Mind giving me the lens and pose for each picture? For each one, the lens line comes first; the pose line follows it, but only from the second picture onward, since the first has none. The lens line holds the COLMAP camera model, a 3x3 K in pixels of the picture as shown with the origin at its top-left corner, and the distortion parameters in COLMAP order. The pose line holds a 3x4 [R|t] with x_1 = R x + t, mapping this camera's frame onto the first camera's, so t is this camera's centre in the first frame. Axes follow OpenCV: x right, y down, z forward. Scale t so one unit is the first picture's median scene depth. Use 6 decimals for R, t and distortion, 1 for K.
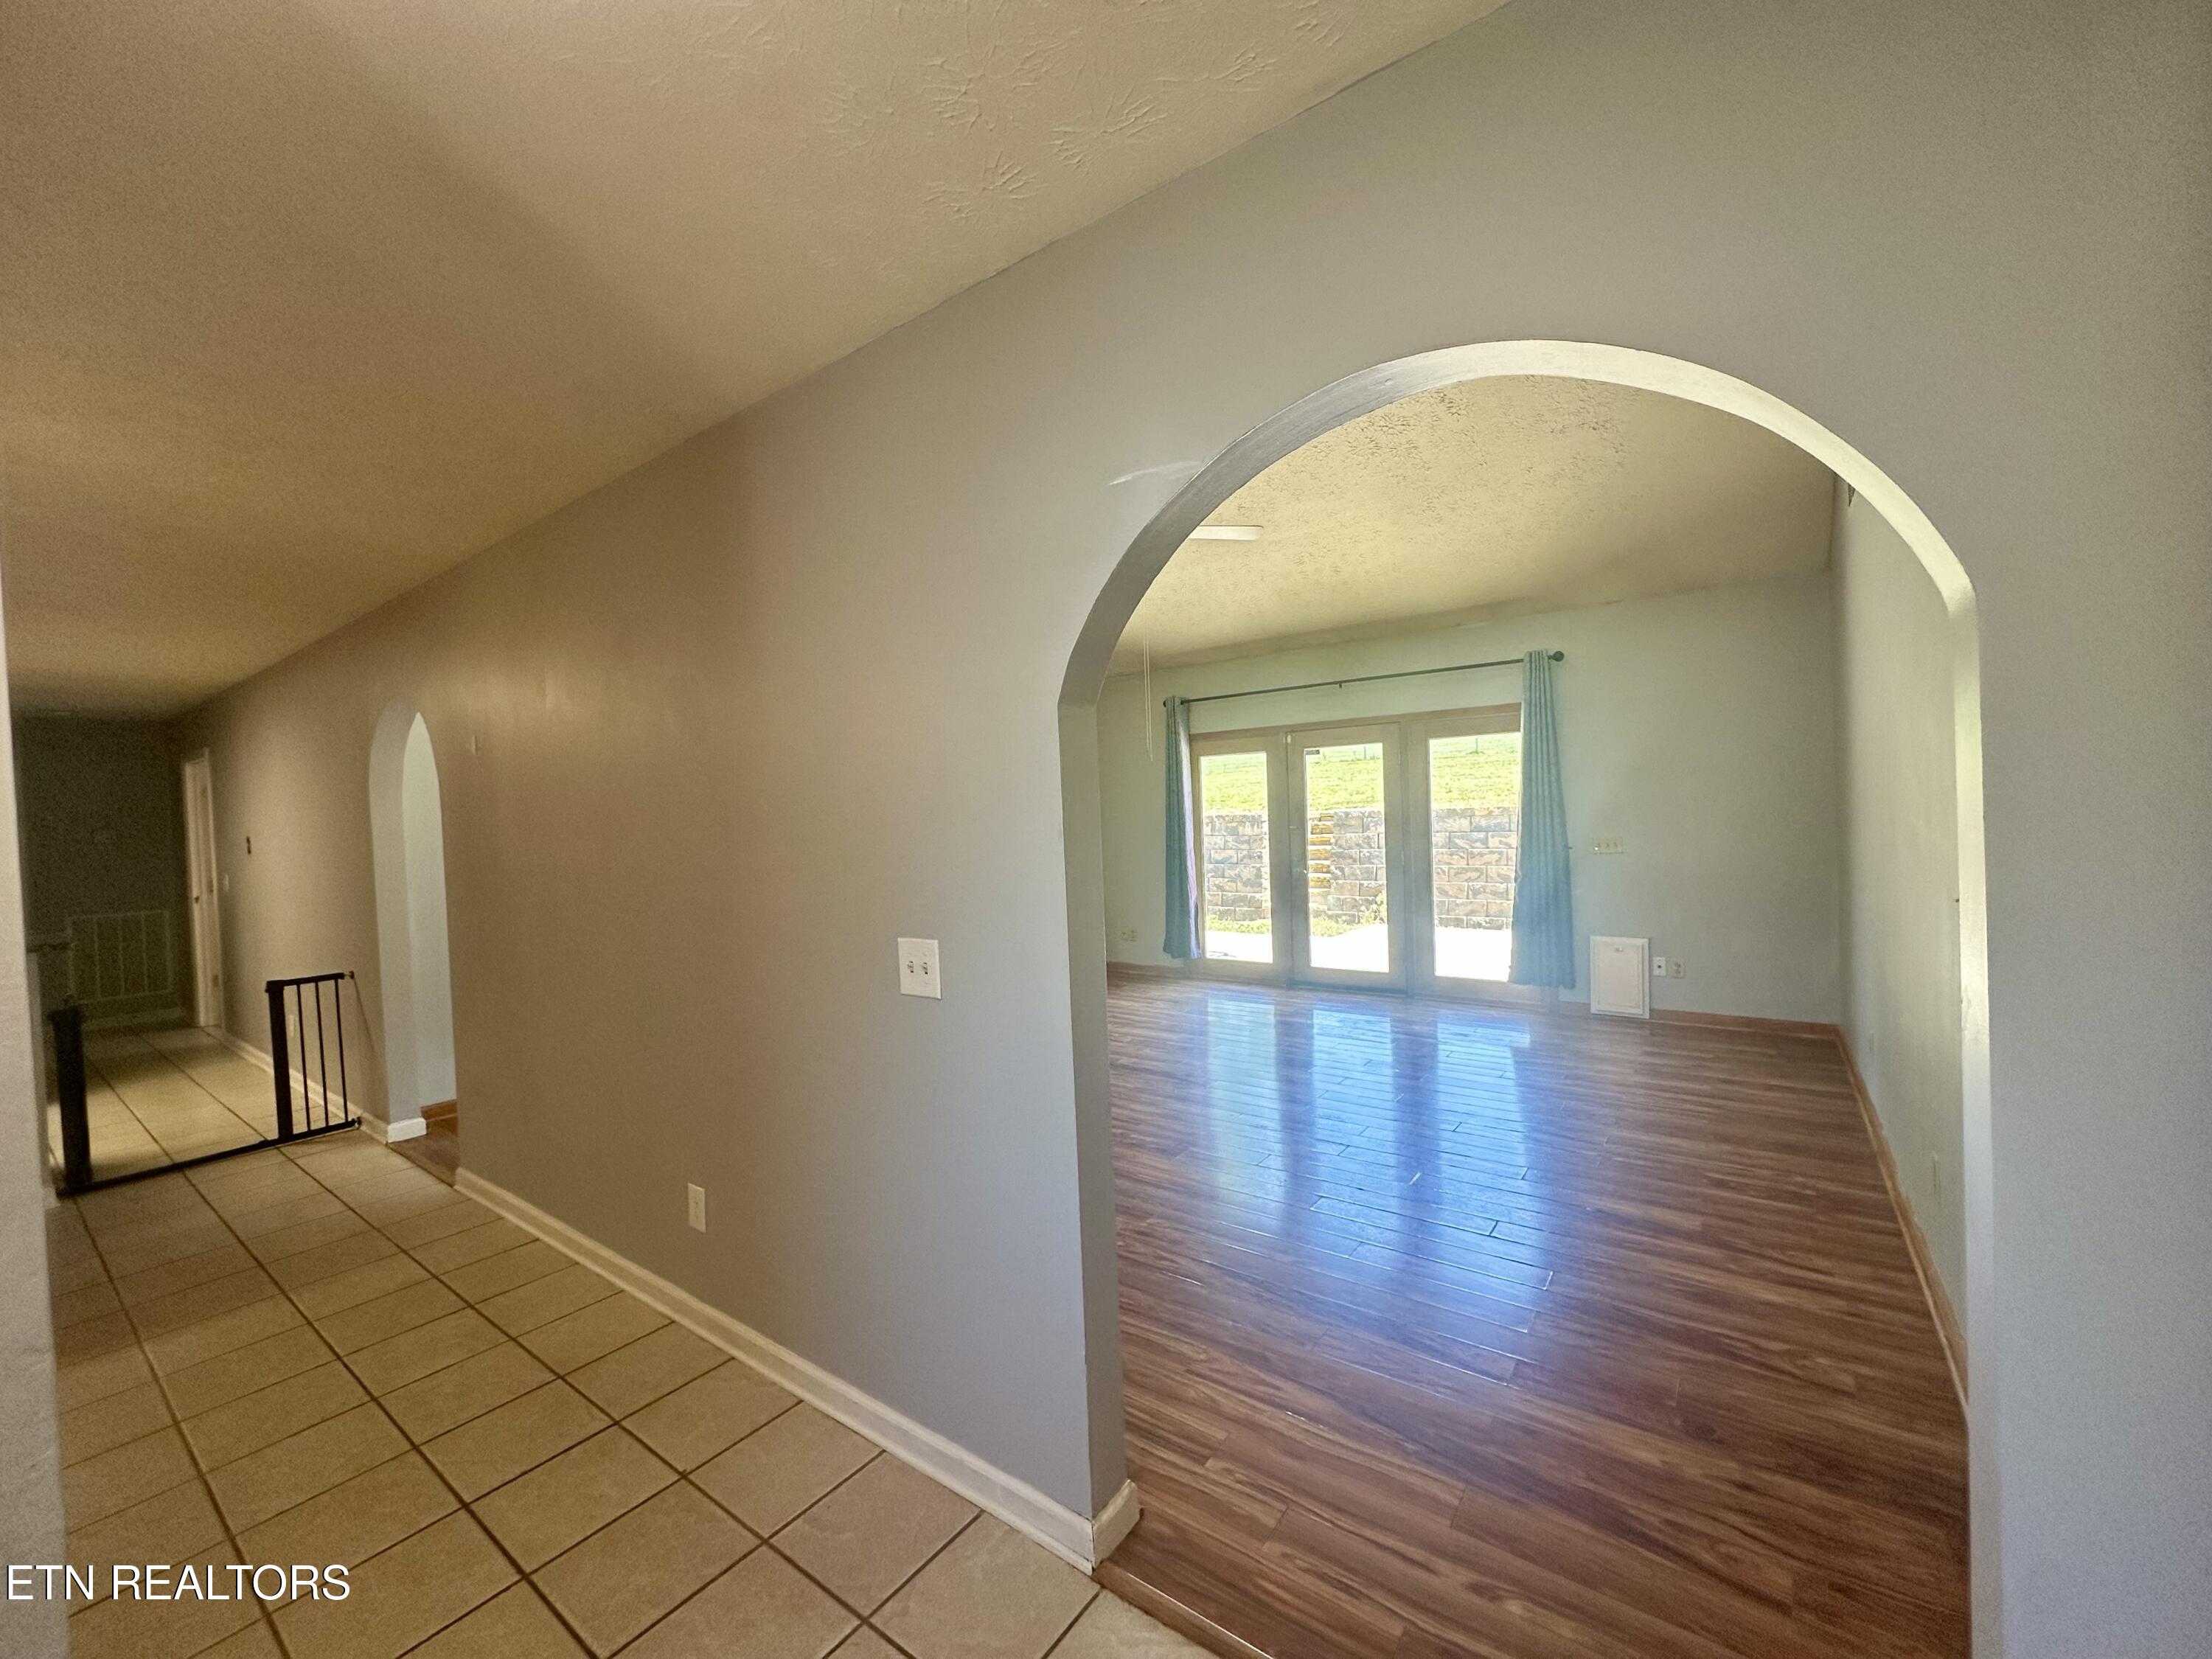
lens RADIAL K [[878.0, 0, 1110.3], [0, 878.0, 833.6], [0, 0, 1]] dist [-0.006959, 0.001070]
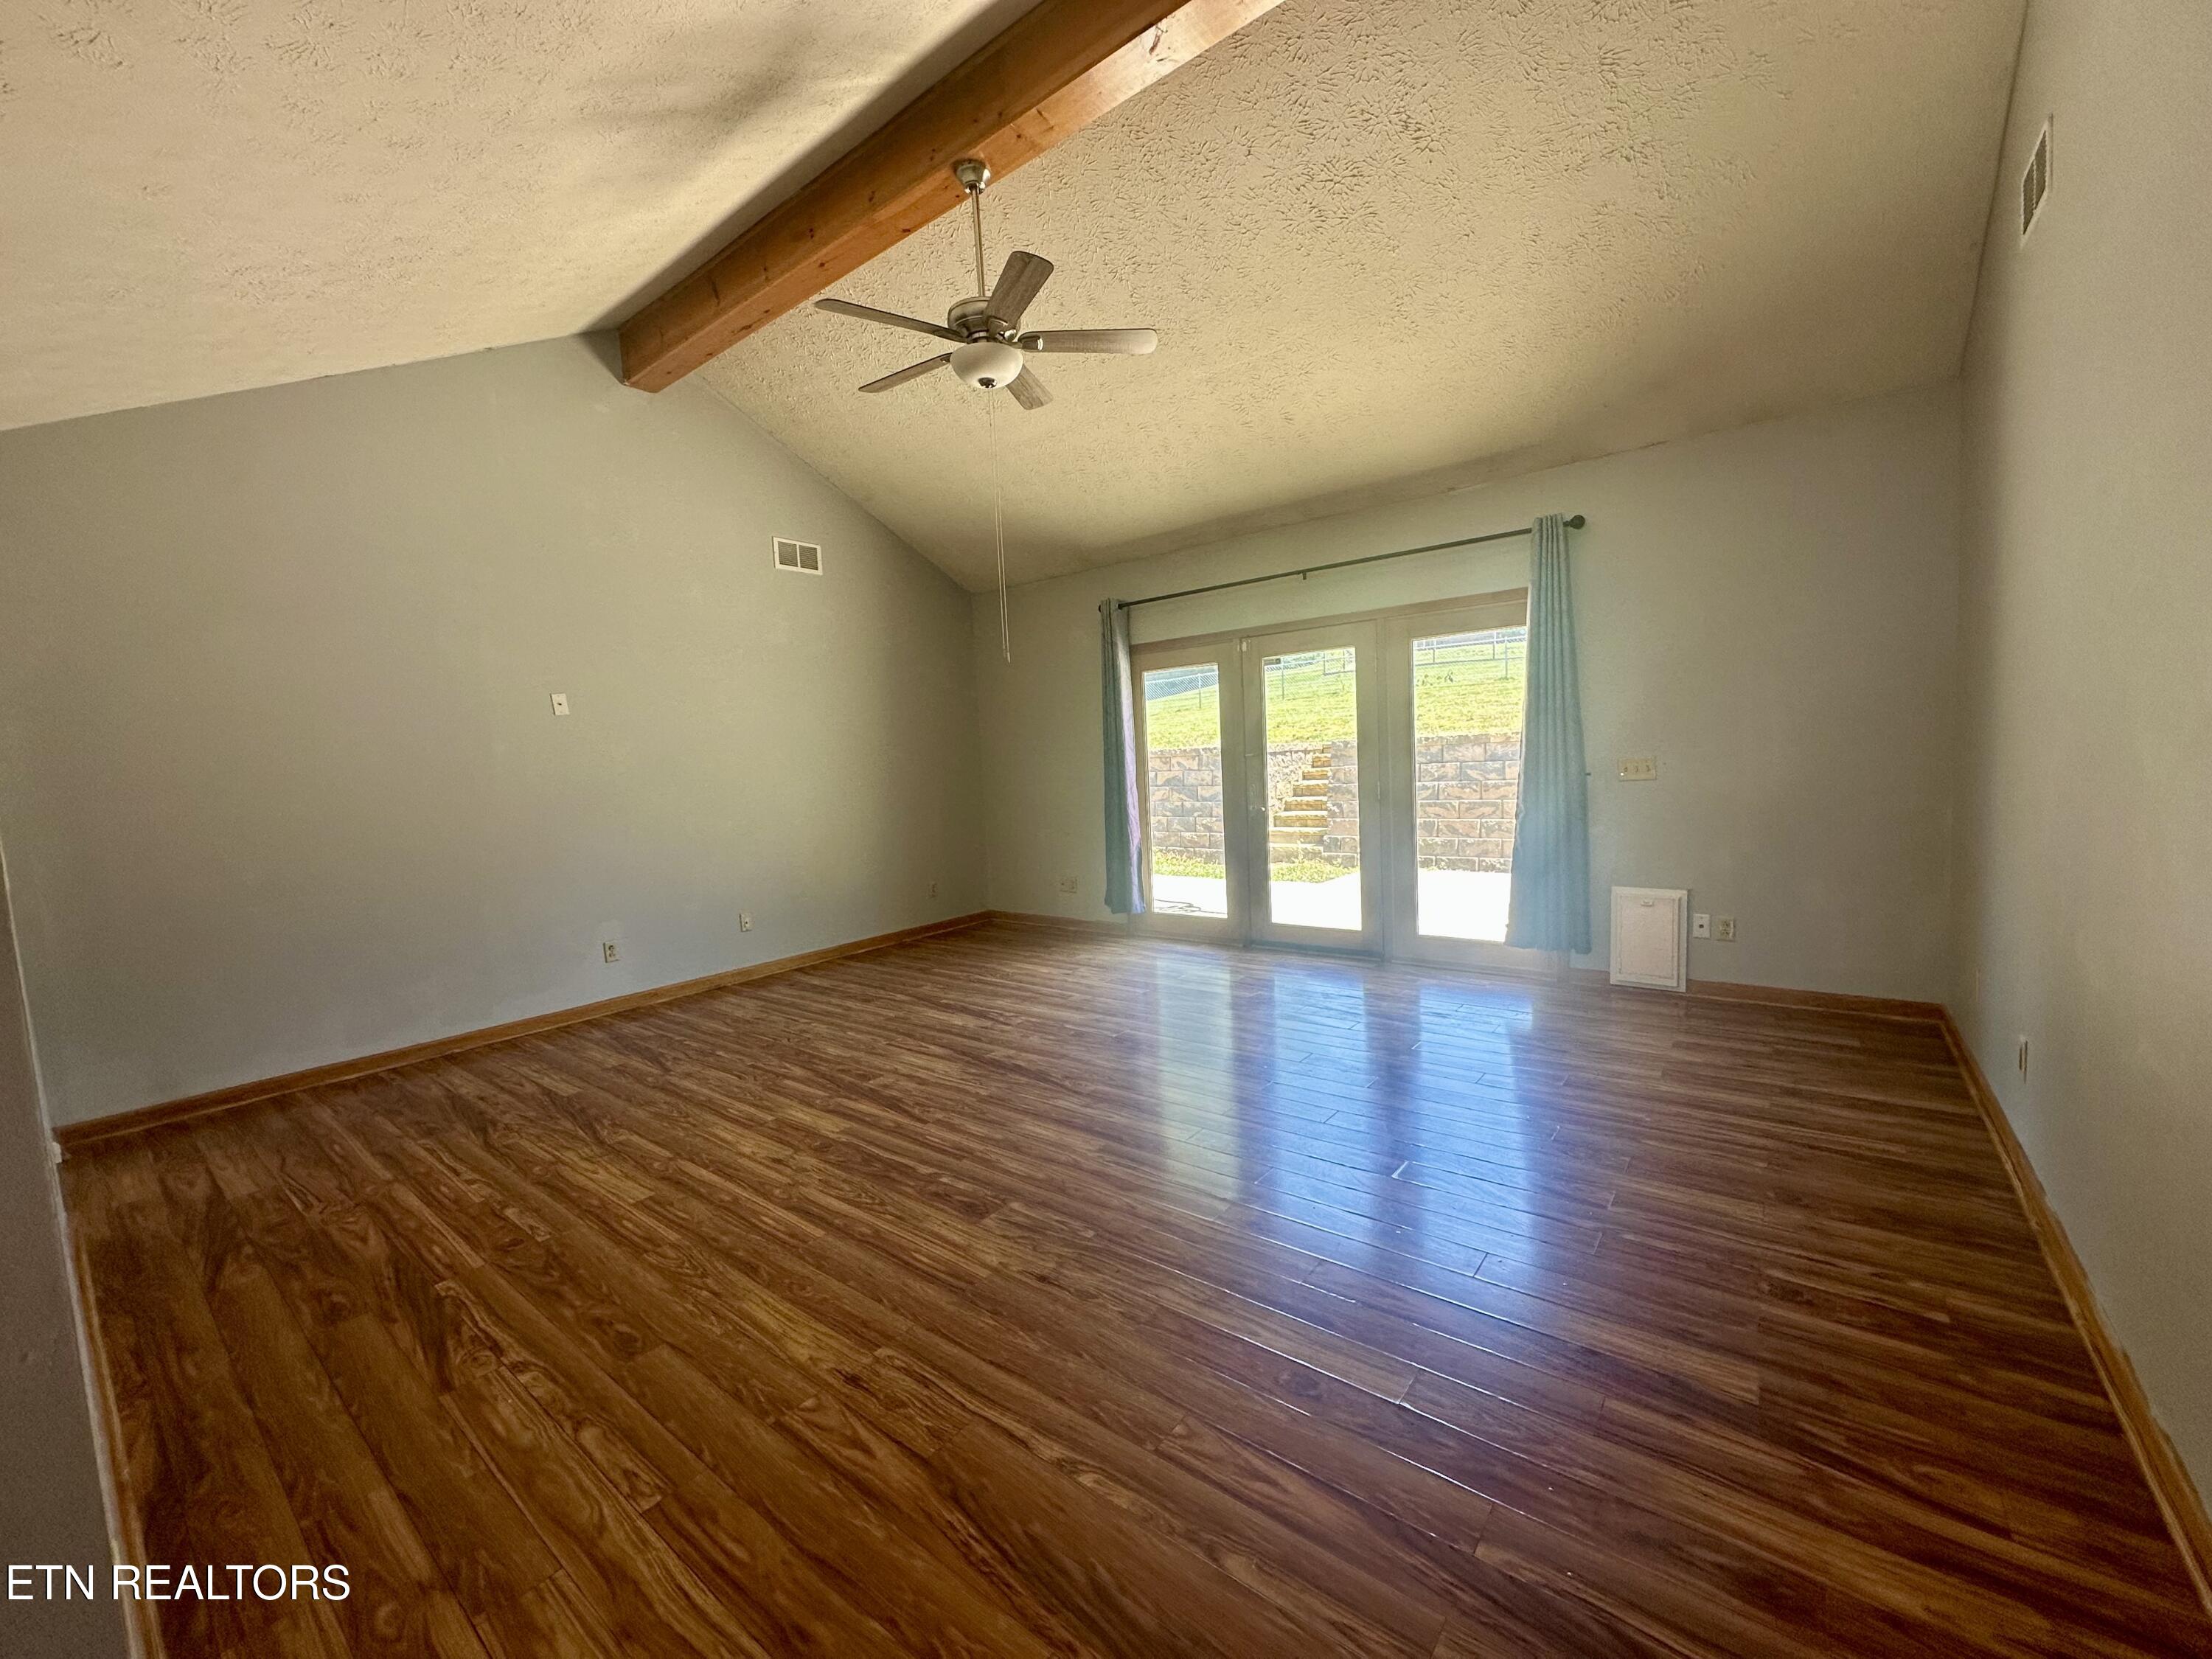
lens RADIAL K [[878.0, 0, 1109.9], [0, 878.0, 833.7], [0, 0, 1]] dist [-0.006959, 0.001070]
pose [[0.999287, -0.011570, -0.035928, 0.124736], [0.013990, 0.997597, 0.067858, 0.010408], [0.035057, -0.068312, 0.997048, 0.200758]]
